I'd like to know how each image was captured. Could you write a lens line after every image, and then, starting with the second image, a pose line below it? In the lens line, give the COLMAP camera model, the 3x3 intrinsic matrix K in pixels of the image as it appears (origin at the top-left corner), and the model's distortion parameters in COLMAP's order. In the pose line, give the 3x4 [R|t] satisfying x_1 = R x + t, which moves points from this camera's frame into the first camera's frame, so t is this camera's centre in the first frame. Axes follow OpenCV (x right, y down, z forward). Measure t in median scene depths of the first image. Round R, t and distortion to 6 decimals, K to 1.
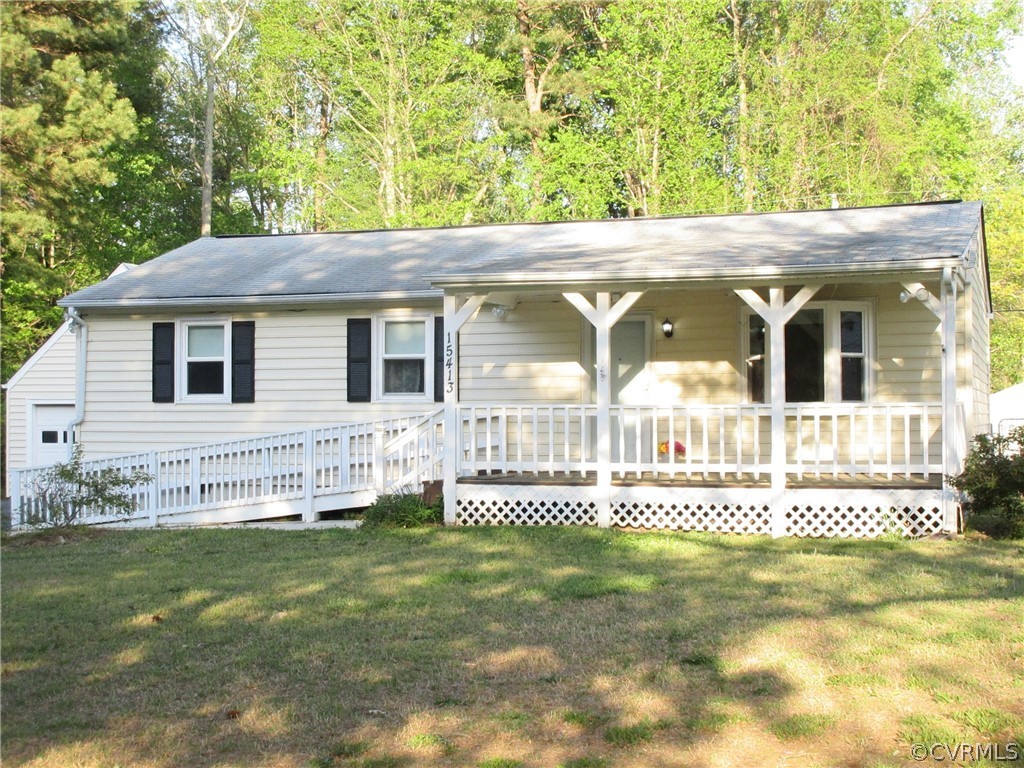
lens RADIAL K [[1549.2, 0, 509.3], [0, 1549.2, 379.3], [0, 0, 1]] dist [-0.007133, 0.000000]
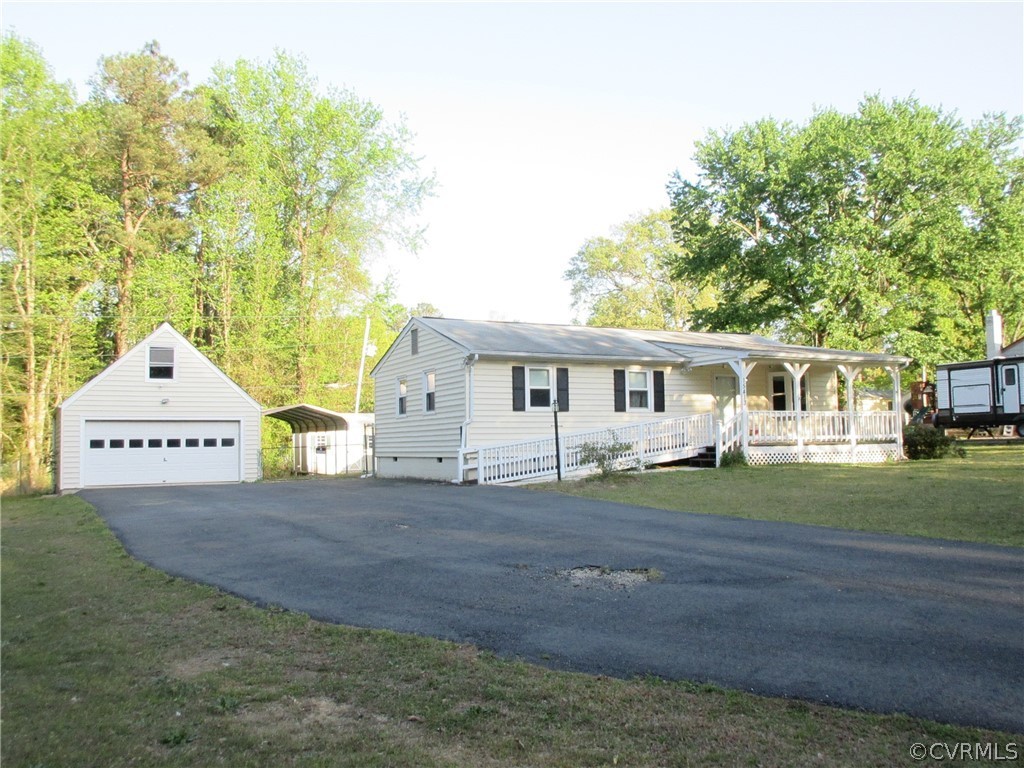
lens RADIAL K [[906.2, 0, 512.3], [0, 906.2, 387.9], [0, 0, 1]] dist [0.001793, -0.002433]
pose [[0.695104, 0.034125, 0.718099, -1.070349], [-0.003601, 0.999026, -0.043989, 0.037399], [-0.718900, 0.027992, 0.694549, 0.306843]]
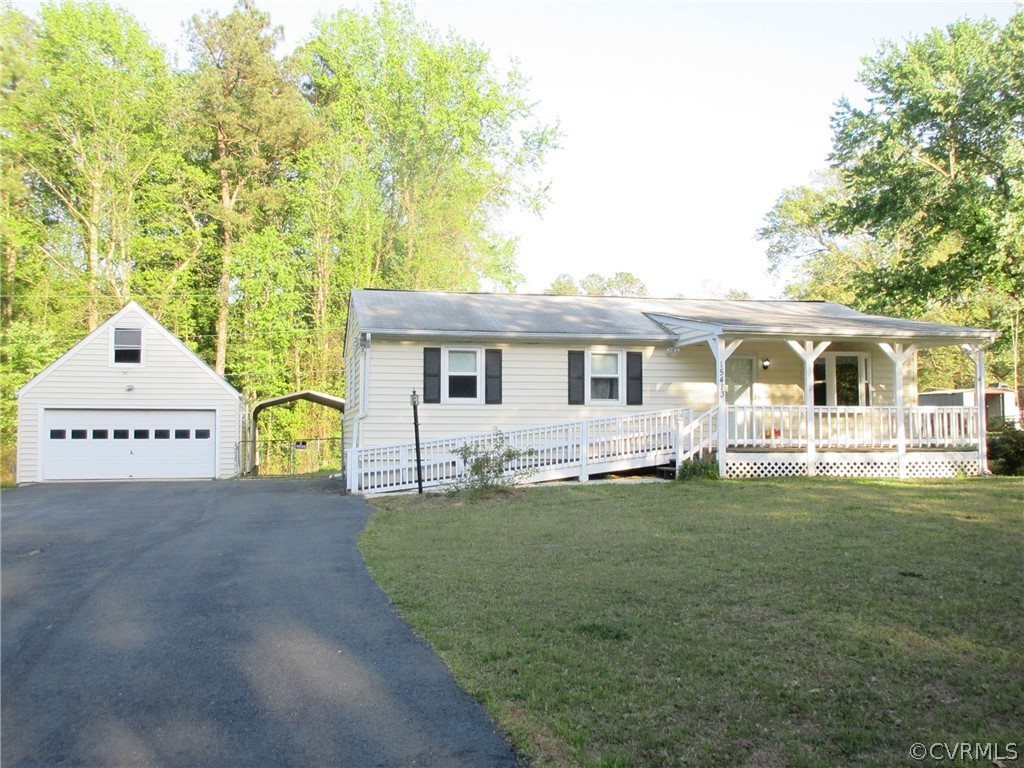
lens RADIAL K [[1010.5, 0, 514.9], [0, 1010.5, 386.5], [0, 0, 1]] dist [0.018165, 0.000000]
pose [[0.855720, 0.024149, 0.516875, -0.702722], [-0.013745, 0.999619, -0.023948, 0.022780], [-0.517256, 0.013388, 0.855726, 0.172351]]
